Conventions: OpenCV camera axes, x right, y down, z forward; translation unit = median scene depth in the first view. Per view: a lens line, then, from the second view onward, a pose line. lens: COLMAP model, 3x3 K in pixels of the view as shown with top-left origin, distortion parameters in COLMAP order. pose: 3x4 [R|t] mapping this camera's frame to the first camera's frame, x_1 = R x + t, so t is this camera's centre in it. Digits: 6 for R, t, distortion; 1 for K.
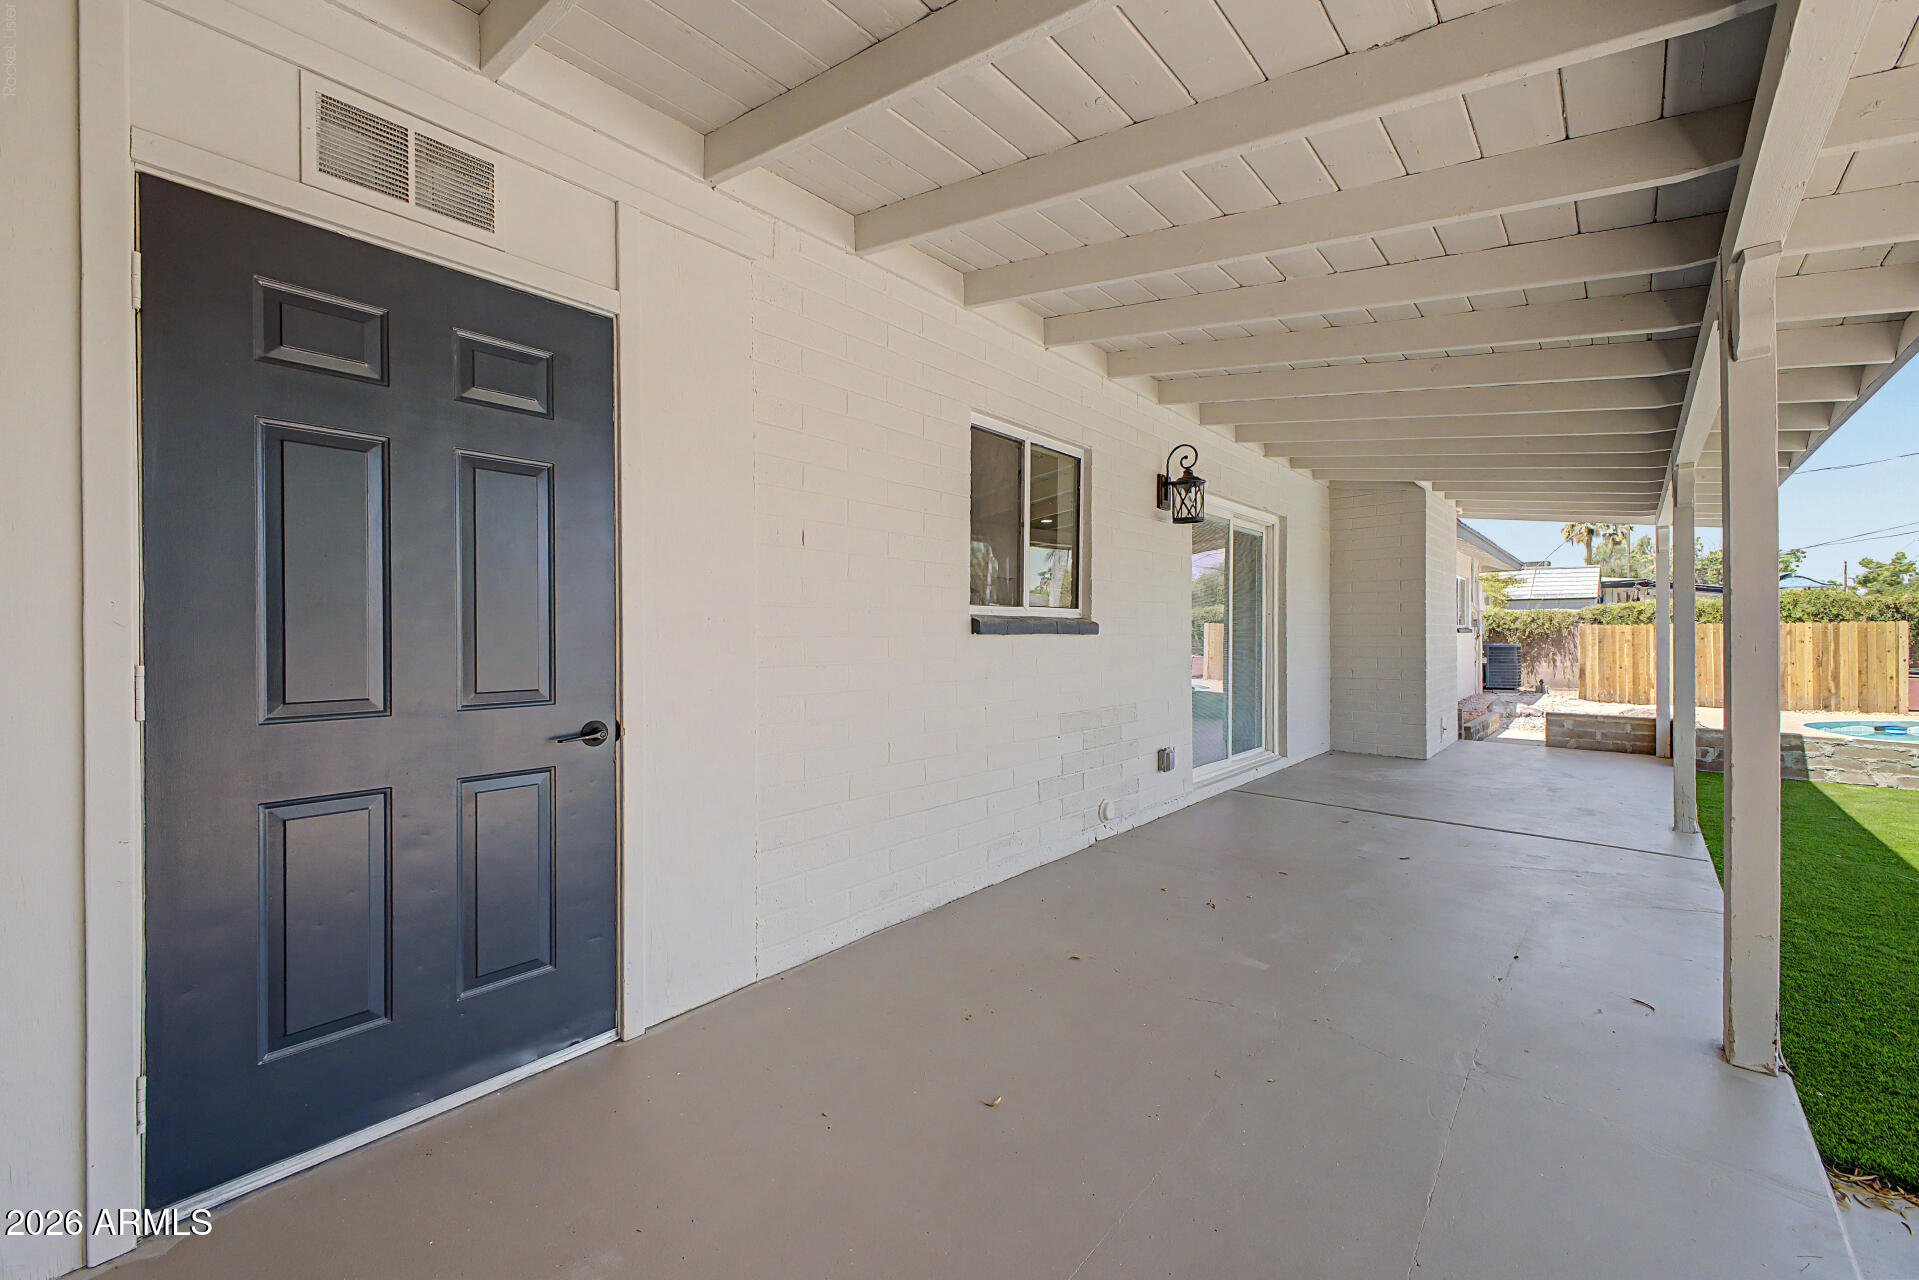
lens RADIAL K [[752.8, 0, 960.5], [0, 752.8, 633.6], [0, 0, 1]] dist [0.025057, -0.007016]
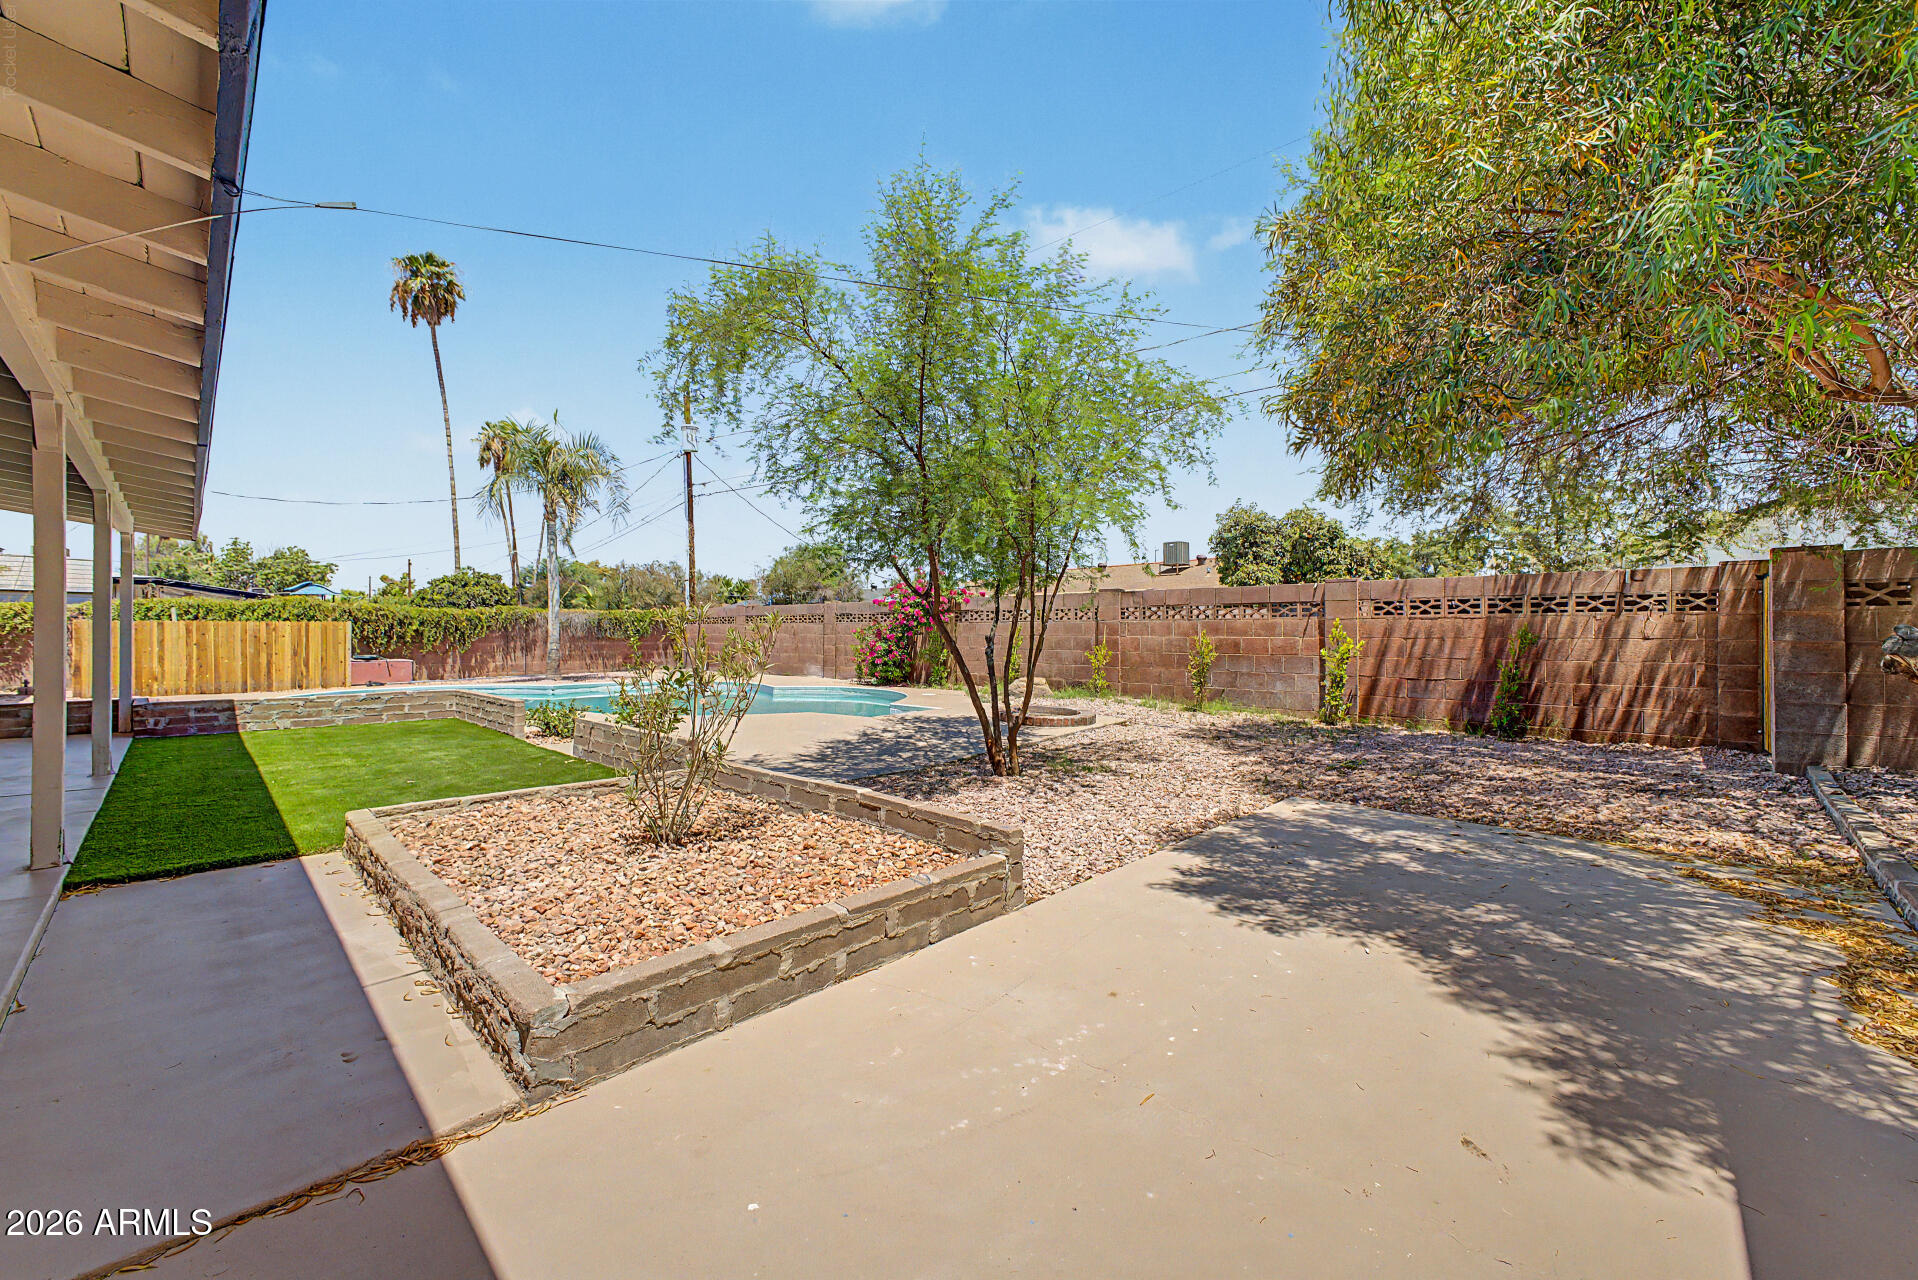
lens RADIAL K [[755.5, 0, 962.7], [0, 755.5, 643.7], [0, 0, 1]] dist [0.021147, -0.007115]
pose [[0.061910, -0.010060, 0.998031, -0.093630], [-0.000305, 0.999949, 0.010098, 0.009633], [-0.998082, -0.000930, 0.061904, -0.198644]]
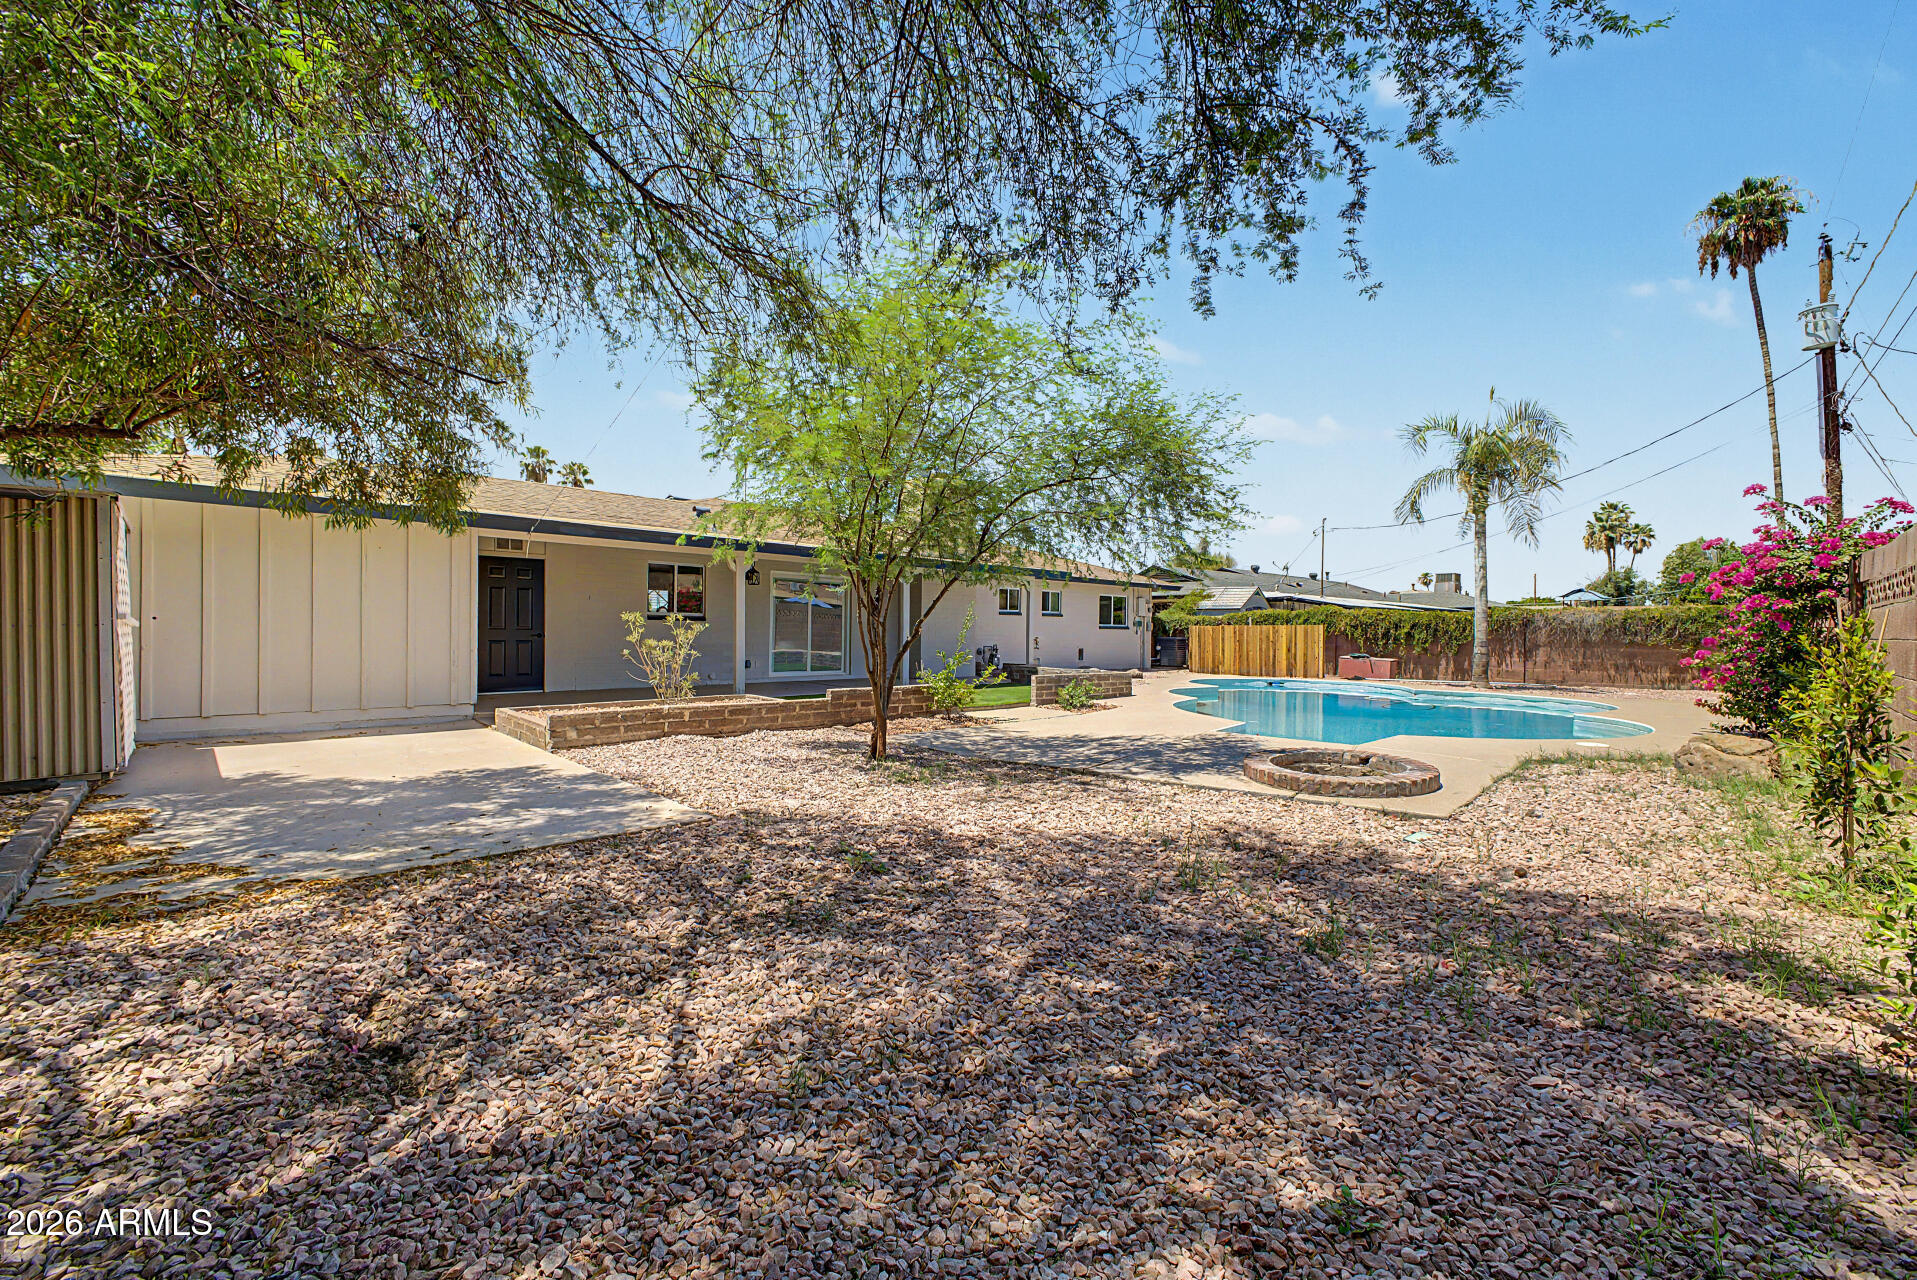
lens RADIAL K [[768.6, 0, 958.3], [0, 768.6, 631.9], [0, 0, 1]] dist [0.011416, -0.000405]
pose [[0.994277, 0.014402, -0.105856, 0.575020], [-0.014575, 0.999893, -0.000858, 0.012254], [0.105832, 0.002396, 0.994381, -0.766852]]
